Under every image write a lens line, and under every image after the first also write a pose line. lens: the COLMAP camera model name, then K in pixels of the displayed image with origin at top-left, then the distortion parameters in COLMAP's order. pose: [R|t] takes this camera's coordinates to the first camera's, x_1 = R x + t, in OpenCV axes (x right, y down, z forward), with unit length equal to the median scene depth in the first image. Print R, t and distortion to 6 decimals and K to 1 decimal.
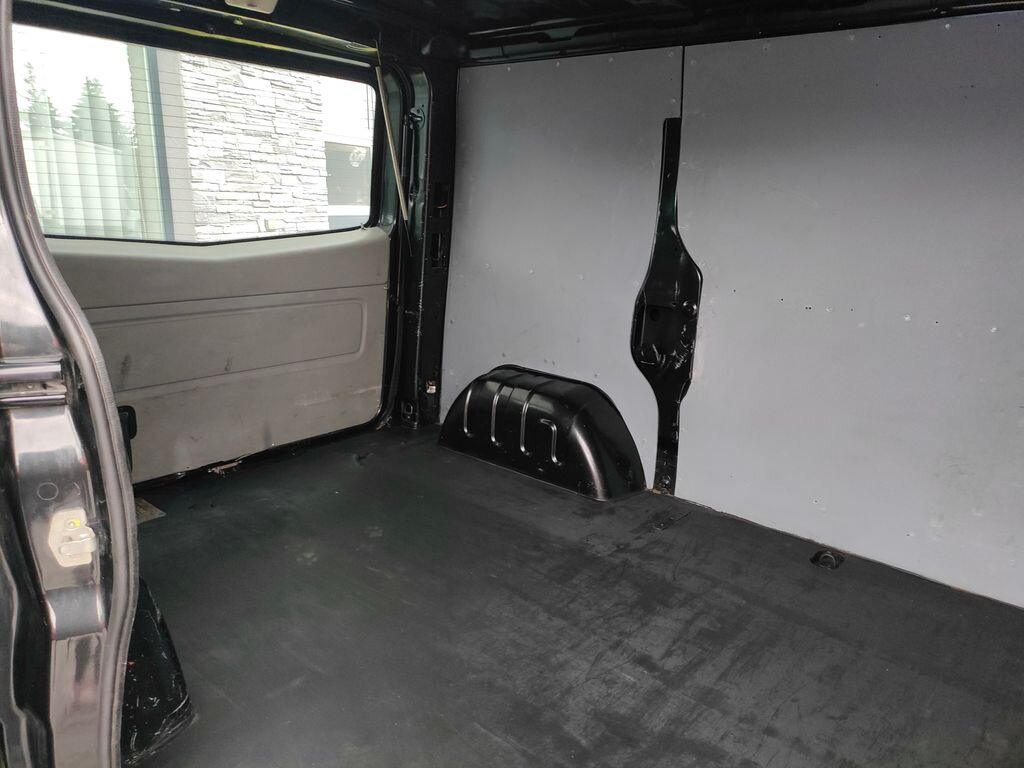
lens RADIAL K [[745.9, 0, 512.4], [0, 745.9, 379.6], [0, 0, 1]] dist [0.068175, -0.063047]
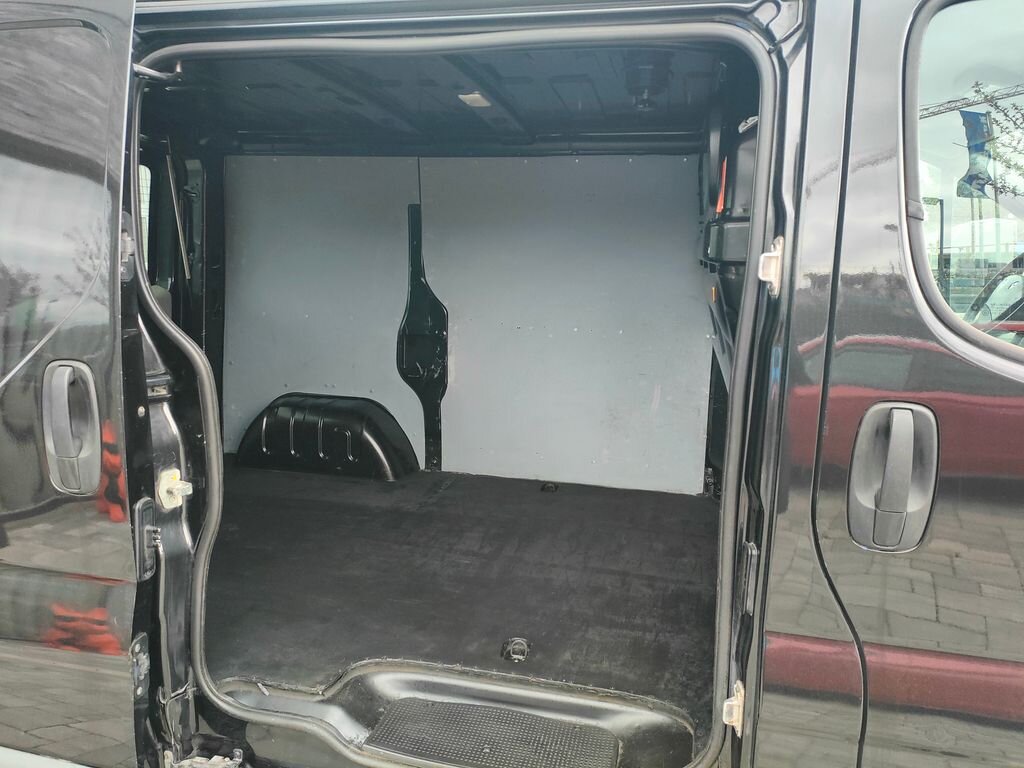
lens RADIAL K [[745.9, 0, 512.4], [0, 745.9, 379.6], [0, 0, 1]] dist [0.068175, -0.063047]
pose [[0.888396, -0.093443, 0.449467, -0.287501], [0.122781, 0.991763, -0.036497, 0.058704], [-0.442354, 0.087610, 0.892551, -0.318285]]
